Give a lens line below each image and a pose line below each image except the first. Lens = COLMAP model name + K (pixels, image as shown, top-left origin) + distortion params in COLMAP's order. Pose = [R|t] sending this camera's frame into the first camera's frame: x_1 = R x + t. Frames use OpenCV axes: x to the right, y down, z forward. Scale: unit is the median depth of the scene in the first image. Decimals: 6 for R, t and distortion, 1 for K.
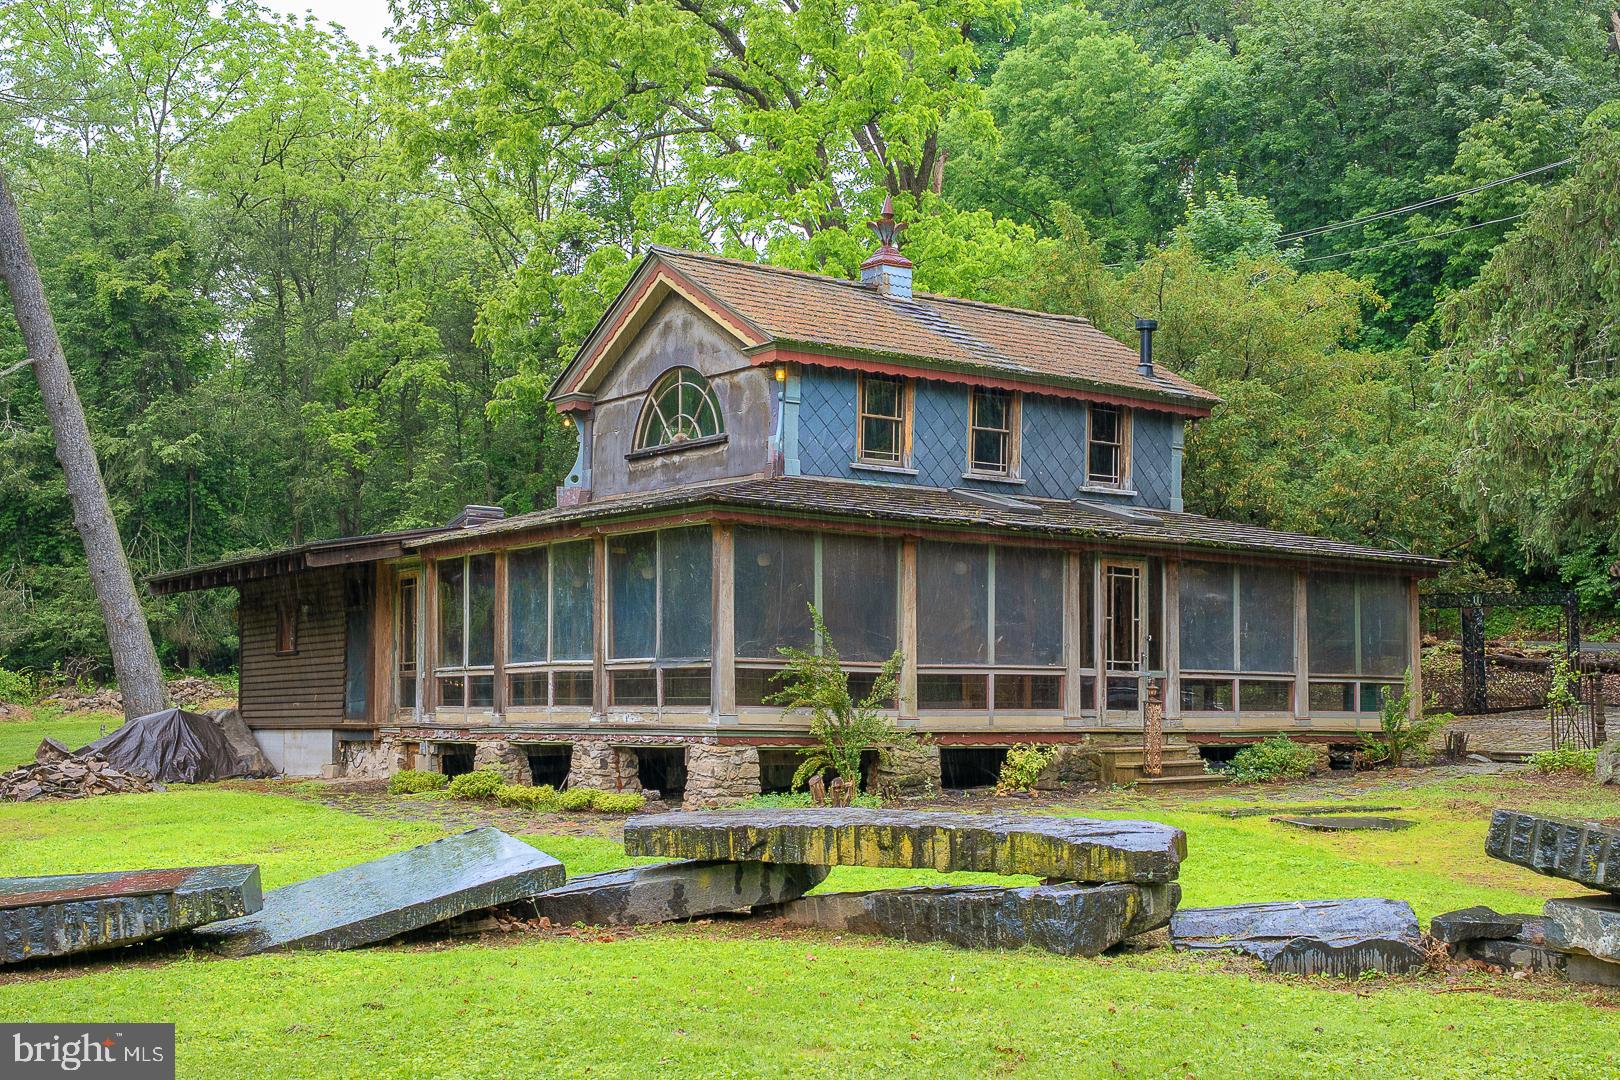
lens RADIAL K [[2057.5, 0, 892.6], [0, 2057.5, 635.2], [0, 0, 1]] dist [0.034364, -0.004160]
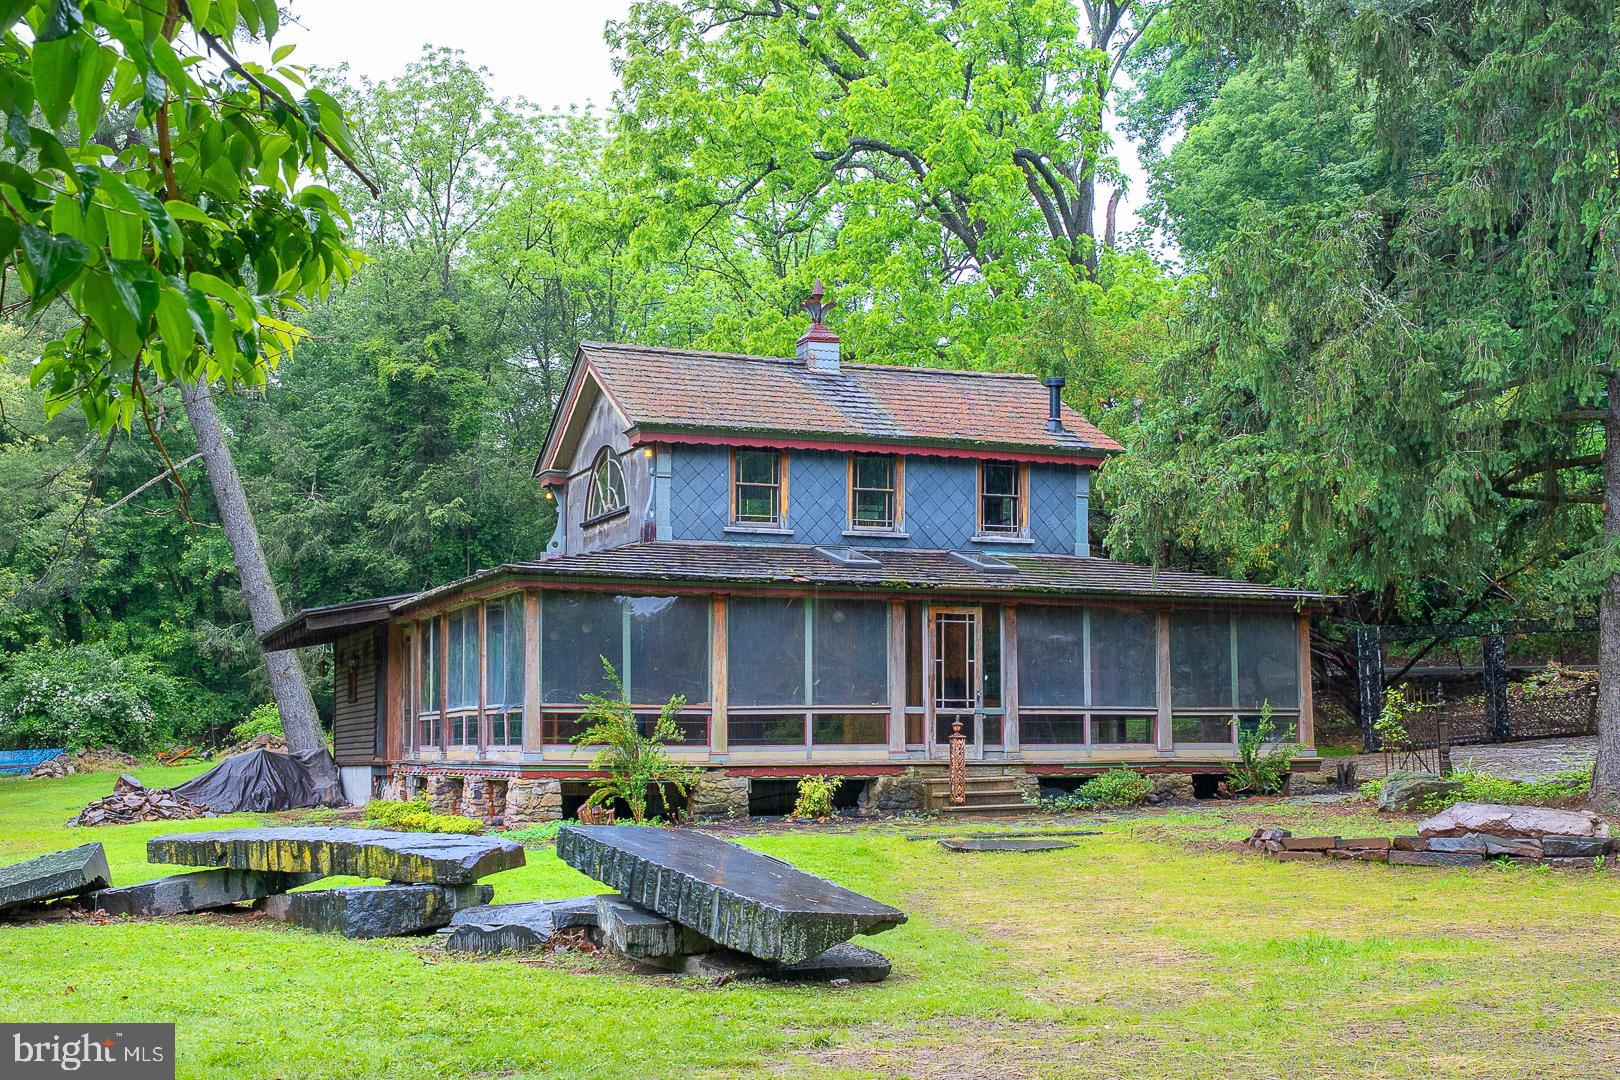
lens RADIAL K [[2126.3, 0, 810.4], [0, 2126.3, 640.3], [0, 0, 1]] dist [0.026711, 0.036392]
pose [[0.963339, -0.022018, -0.267381, 0.325235], [0.019065, 0.999725, -0.013635, -0.004736], [0.267608, 0.008037, 0.963494, -0.105170]]
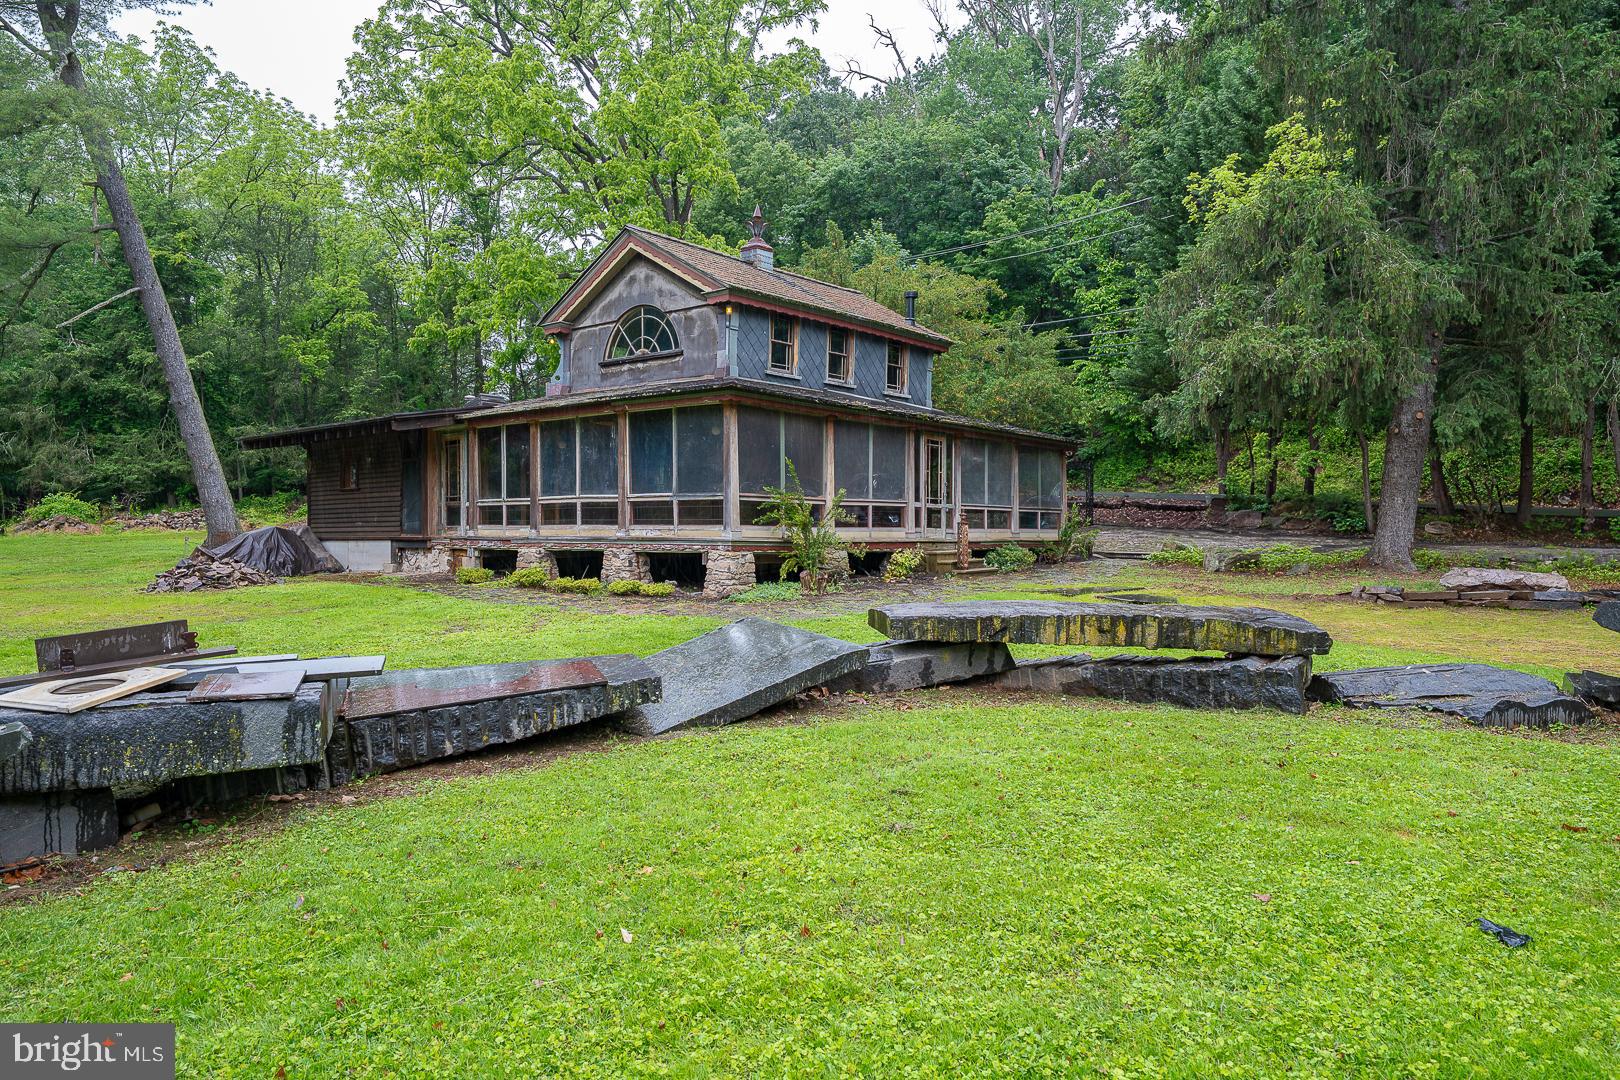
lens RADIAL K [[1094.3, 0, 800.1], [0, 1094.3, 539.8], [0, 0, 1]] dist [0.032434, 0.000956]
pose [[0.977510, -0.001390, 0.210883, -0.165592], [-0.008533, 0.998898, 0.046141, 0.006256], [-0.210715, -0.046903, 0.976422, 0.168935]]
